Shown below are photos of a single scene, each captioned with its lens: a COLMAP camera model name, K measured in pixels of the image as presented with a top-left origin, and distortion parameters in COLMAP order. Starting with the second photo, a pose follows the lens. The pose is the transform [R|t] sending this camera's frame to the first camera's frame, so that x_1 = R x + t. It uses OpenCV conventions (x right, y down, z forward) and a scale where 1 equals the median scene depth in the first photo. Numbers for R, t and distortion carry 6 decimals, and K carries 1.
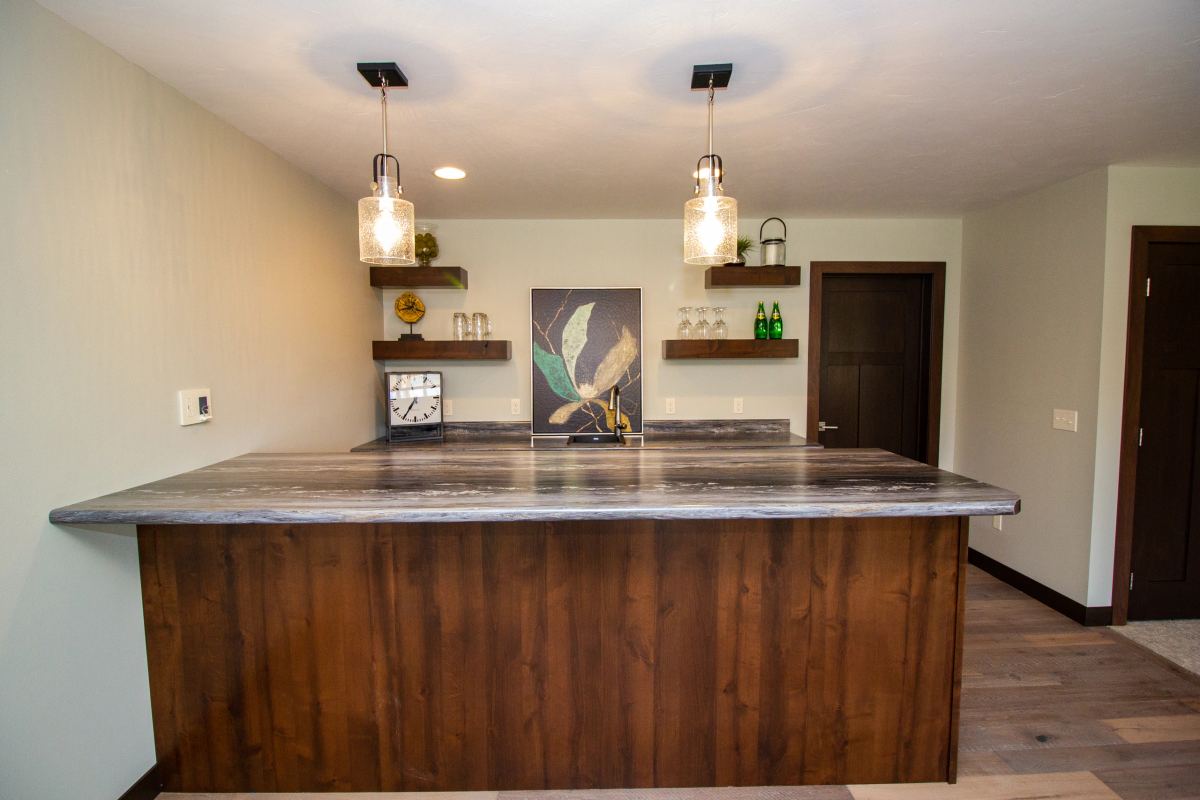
lens RADIAL K [[567.4, 0, 603.1], [0, 567.4, 397.9], [0, 0, 1]] dist [-0.001696, -0.011683]
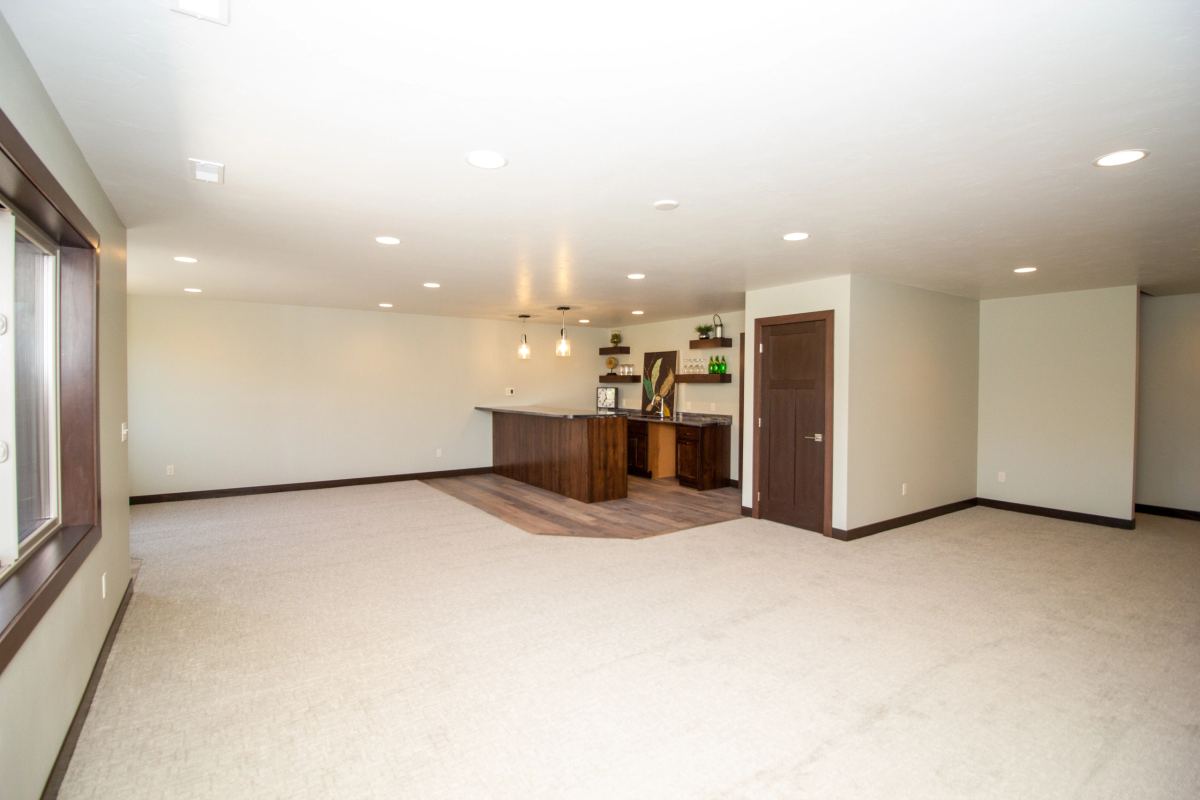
lens RADIAL K [[557.6, 0, 600.0], [0, 557.6, 400.0], [0, 0, 1]] dist [-0.002238, -0.000123]
pose [[0.555630, 0.032311, -0.830802, 3.169053], [-0.070332, 0.997490, -0.008243, 0.063681], [0.828450, 0.063012, 0.556508, -0.803472]]
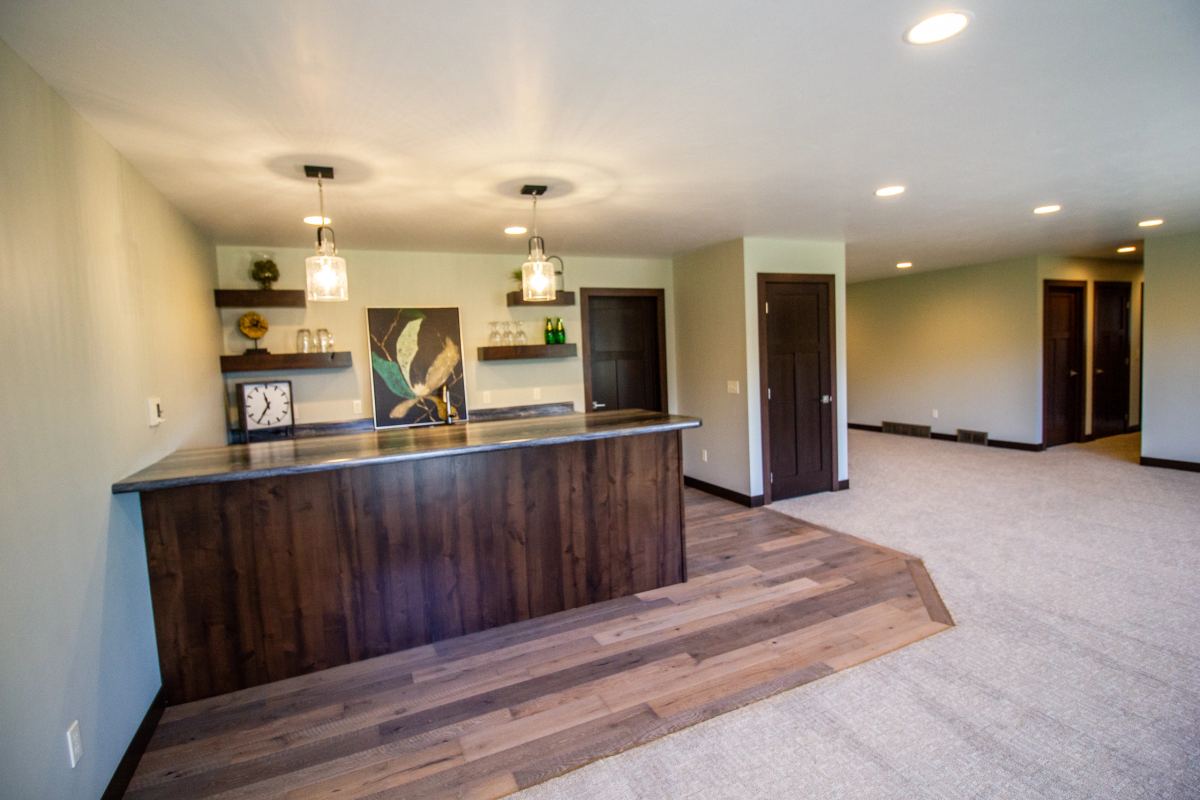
lens RADIAL K [[557.6, 0, 600.0], [0, 557.6, 400.0], [0, 0, 1]] dist [-0.002238, -0.000123]
pose [[0.914897, -0.068994, 0.397749, -0.292016], [0.069531, 0.997494, 0.013091, 0.041145], [-0.397655, 0.015679, 0.917401, -0.523282]]
